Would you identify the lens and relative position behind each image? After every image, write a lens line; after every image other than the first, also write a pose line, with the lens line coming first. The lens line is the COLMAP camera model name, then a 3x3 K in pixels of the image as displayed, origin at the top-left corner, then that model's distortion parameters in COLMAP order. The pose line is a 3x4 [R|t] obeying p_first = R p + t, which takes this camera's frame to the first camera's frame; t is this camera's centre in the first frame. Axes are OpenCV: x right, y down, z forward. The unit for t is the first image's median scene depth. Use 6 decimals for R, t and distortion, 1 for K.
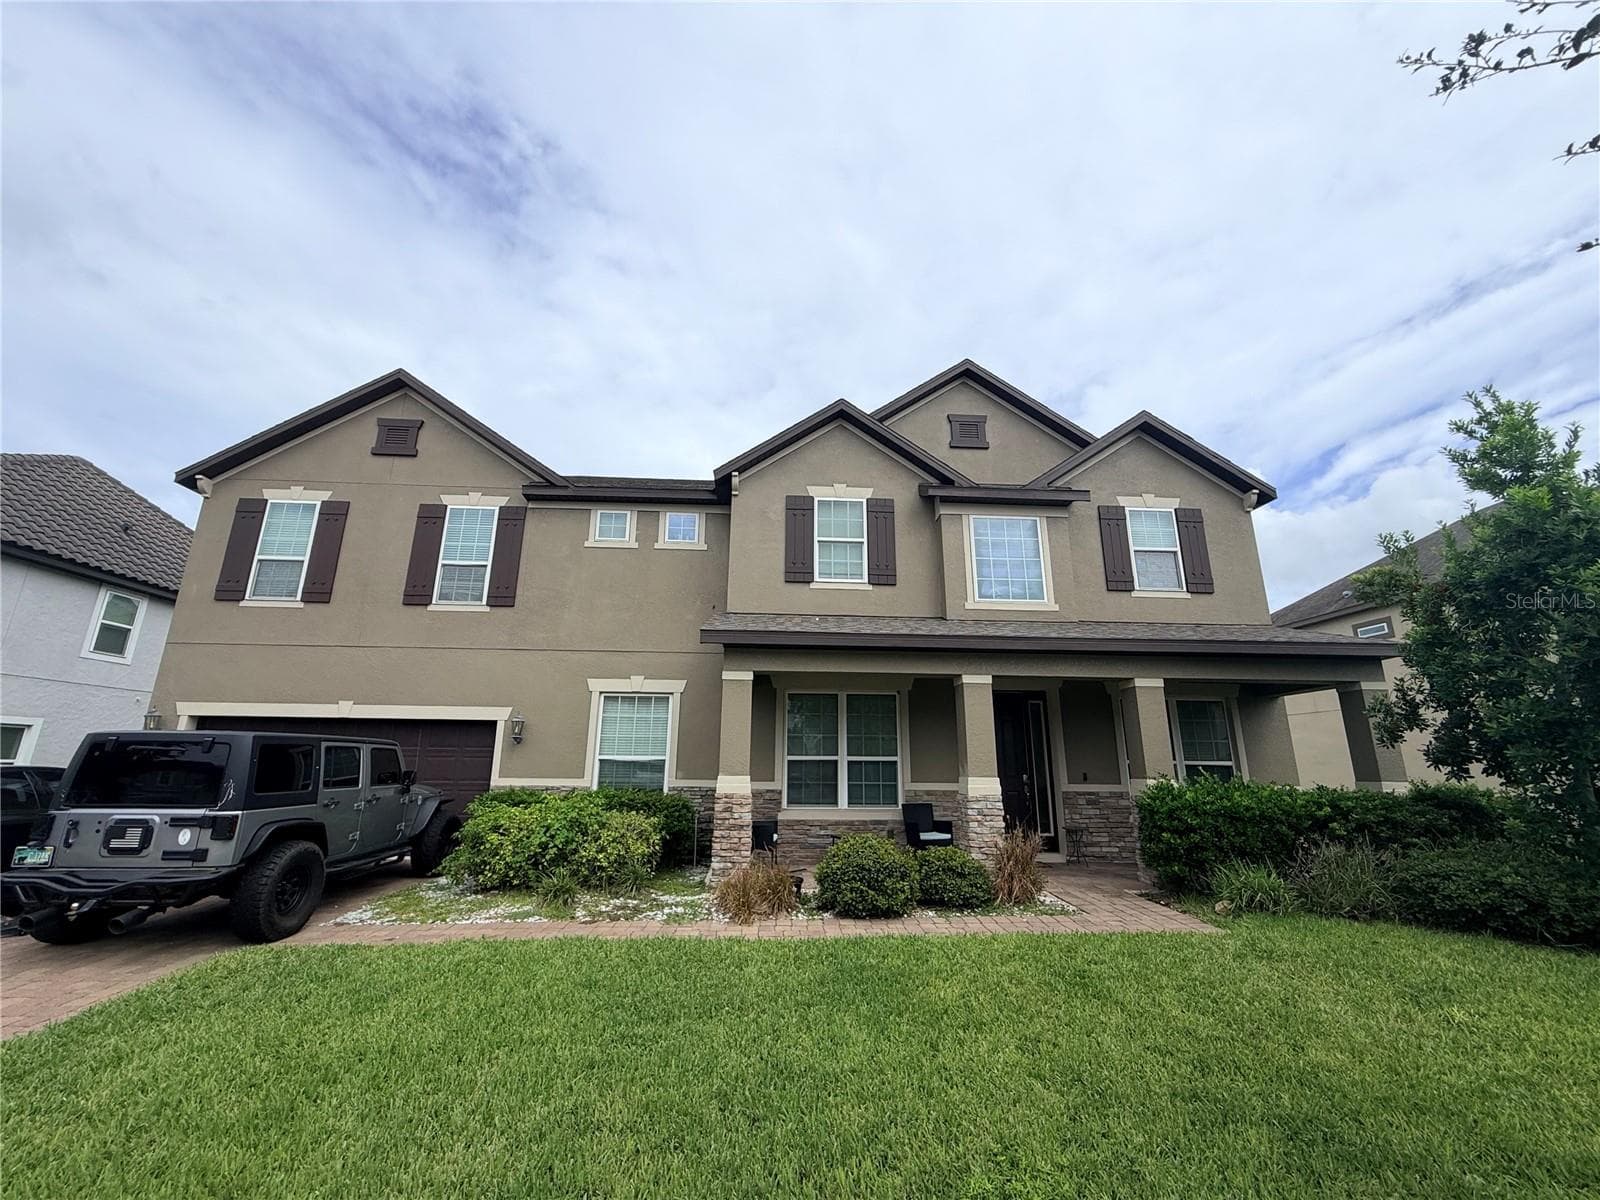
lens RADIAL K [[633.4, 0, 793.1], [0, 633.4, 600.8], [0, 0, 1]] dist [-0.001047, -0.000144]
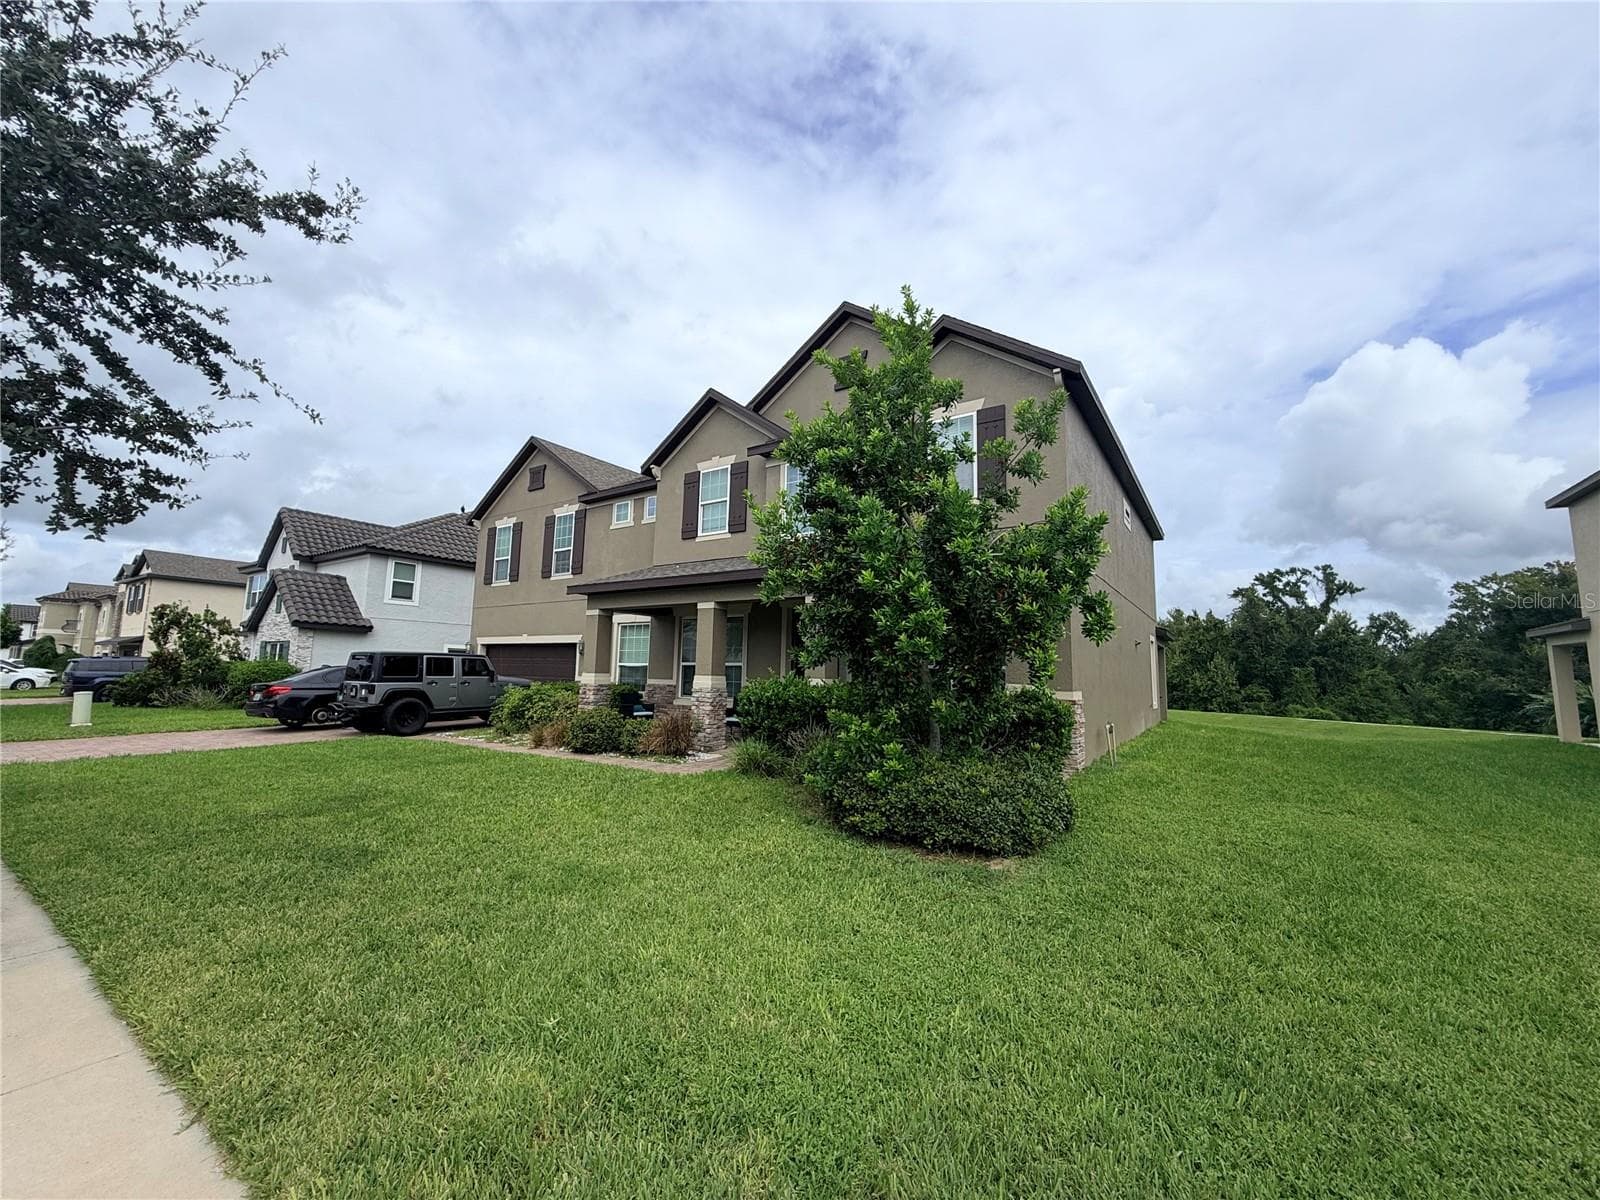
lens RADIAL K [[639.2, 0, 797.5], [0, 639.2, 596.8], [0, 0, 1]] dist [0.000501, -0.000018]
pose [[0.793030, -0.066729, -0.605517, 1.008850], [0.142049, 0.986838, 0.077286, 0.021182], [0.592390, -0.147303, 0.792071, 0.024691]]
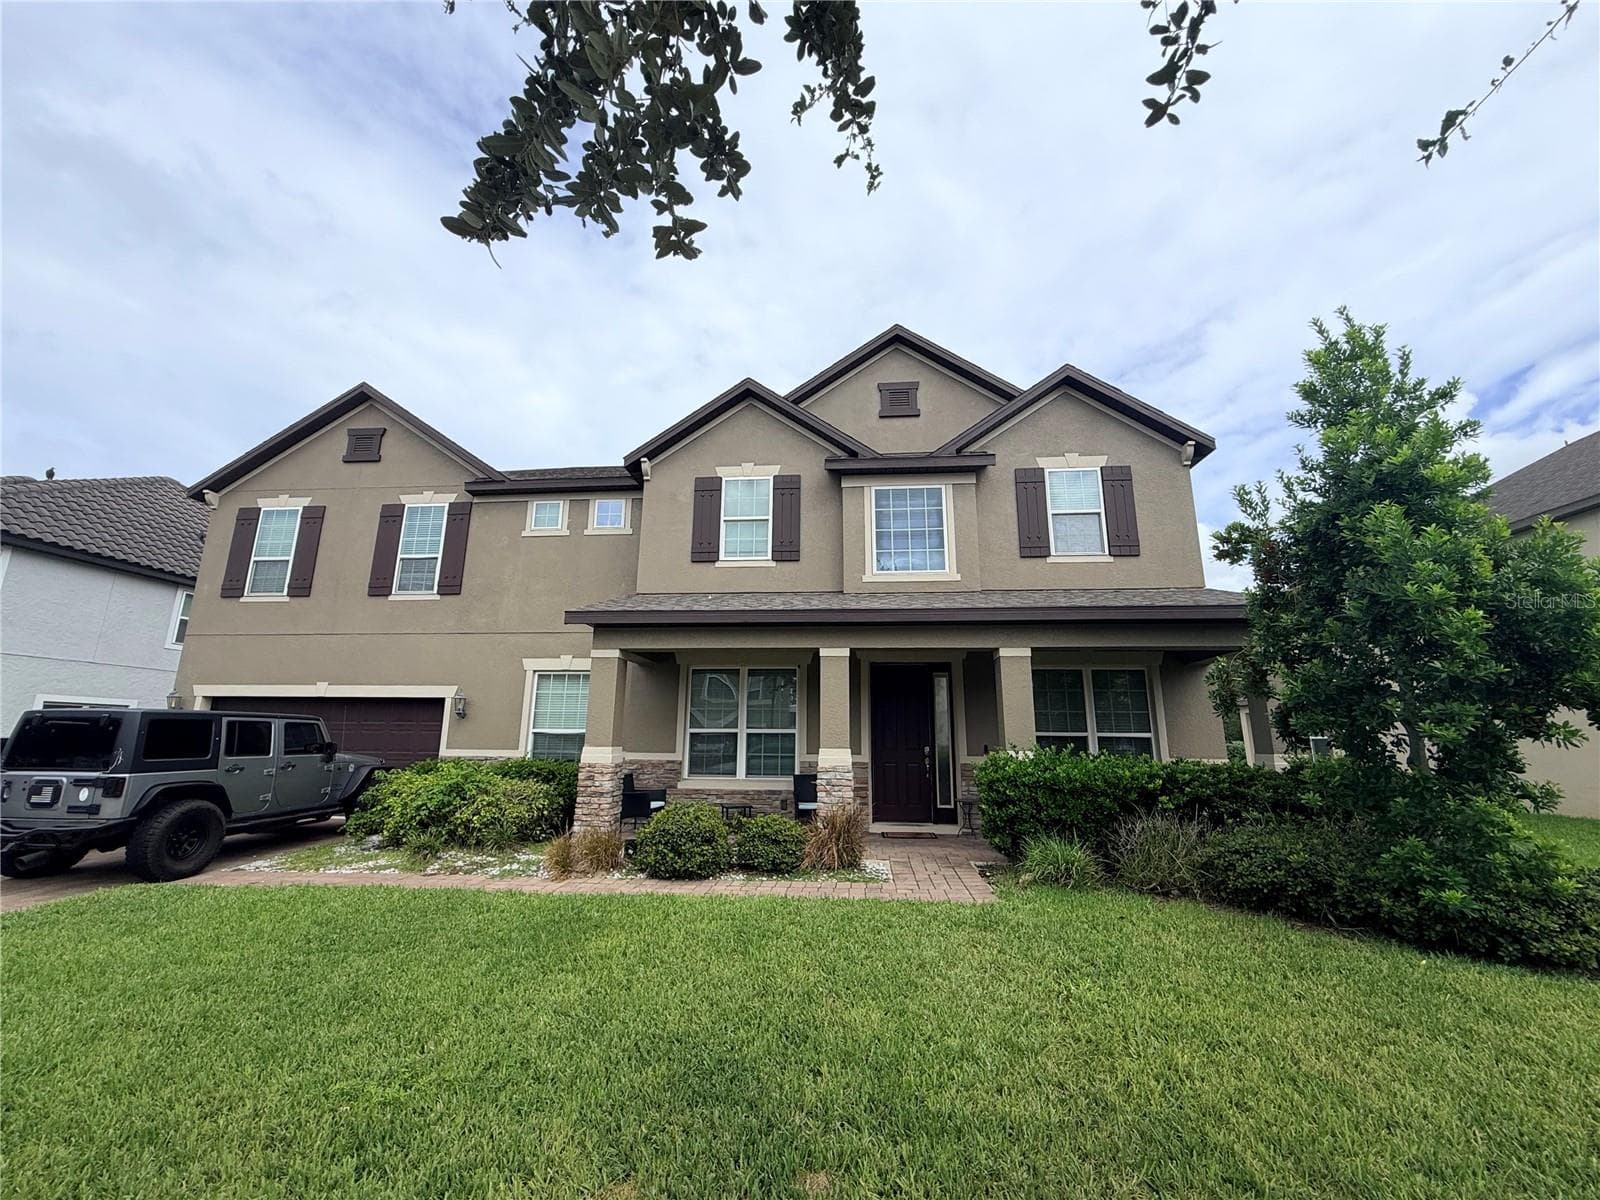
lens RADIAL K [[639.2, 0, 797.5], [0, 639.2, 596.8], [0, 0, 1]] dist [0.000501, -0.000018]
pose [[0.989183, -0.032602, -0.143019, 0.302055], [0.037406, 0.998818, 0.031031, 0.001030], [0.141839, -0.036045, 0.989233, -0.010783]]
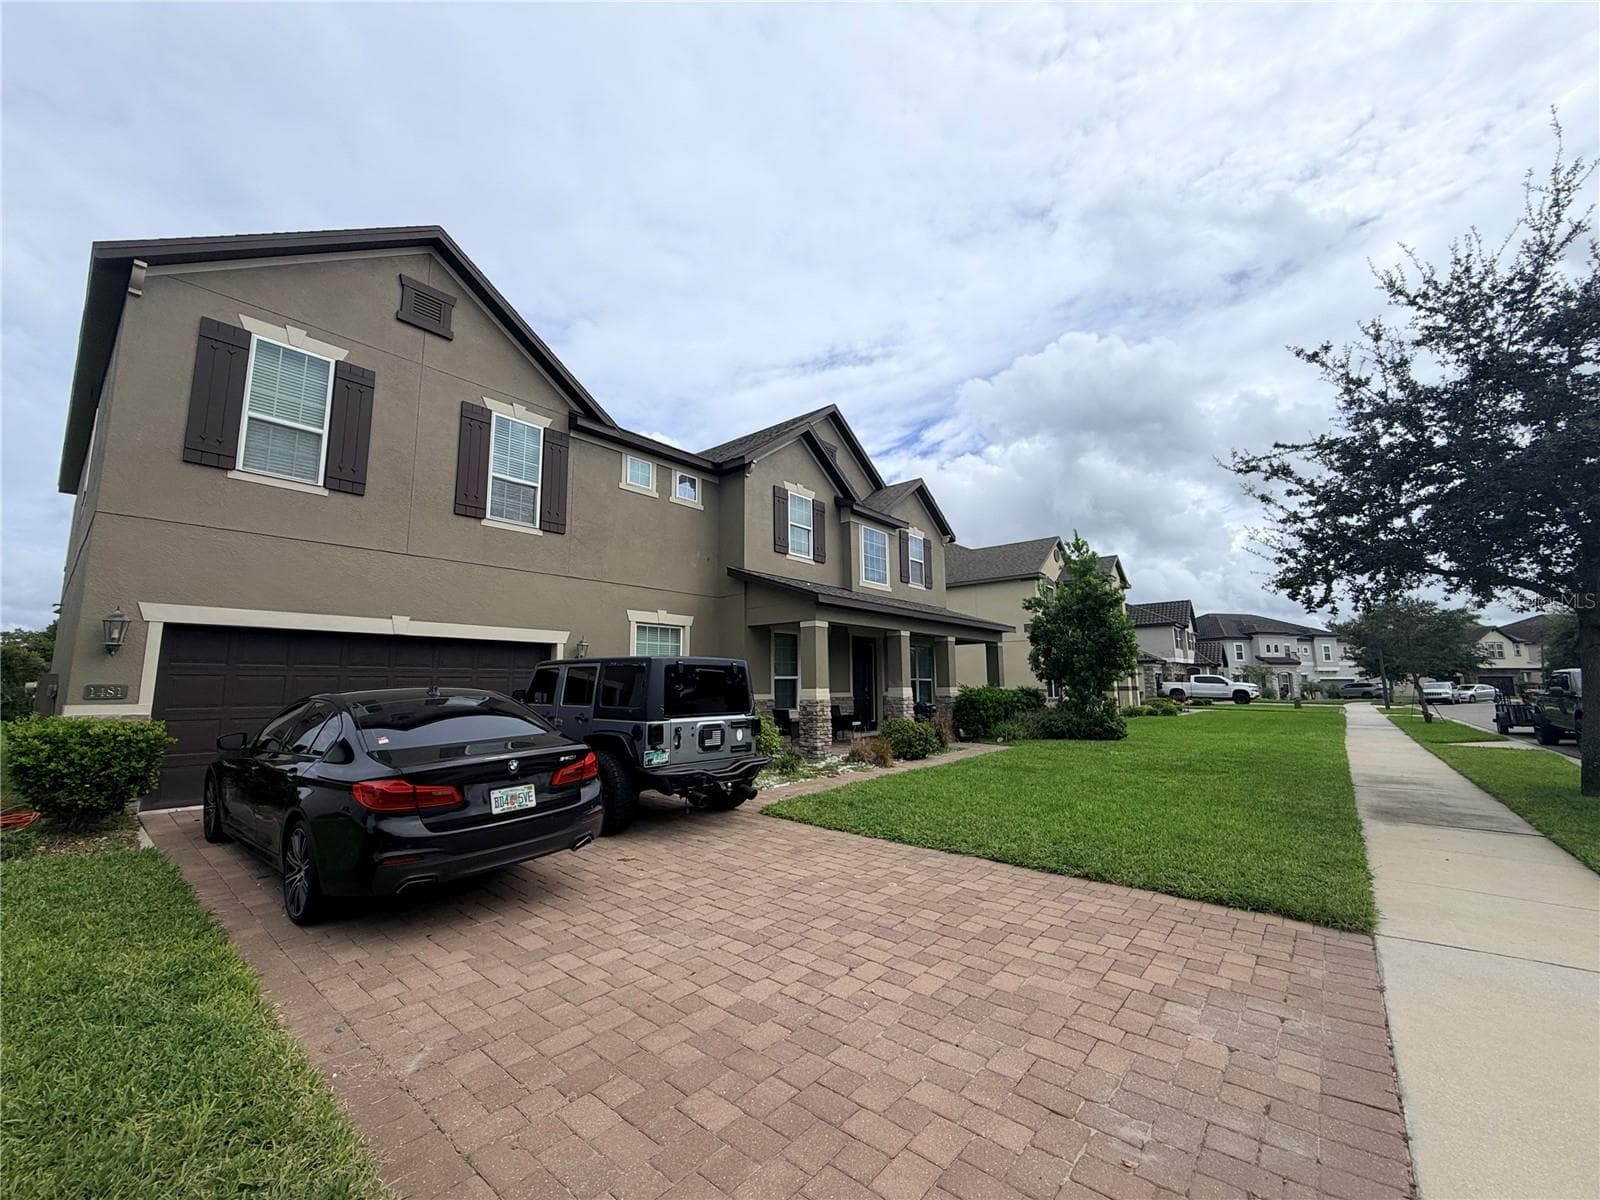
lens RADIAL K [[633.4, 0, 793.1], [0, 633.4, 600.8], [0, 0, 1]] dist [-0.001047, -0.000144]
pose [[0.688978, 0.084485, 0.719841, -0.942051], [-0.170610, 0.984179, 0.047786, 0.002635], [-0.704415, -0.155736, 0.692492, 0.011248]]
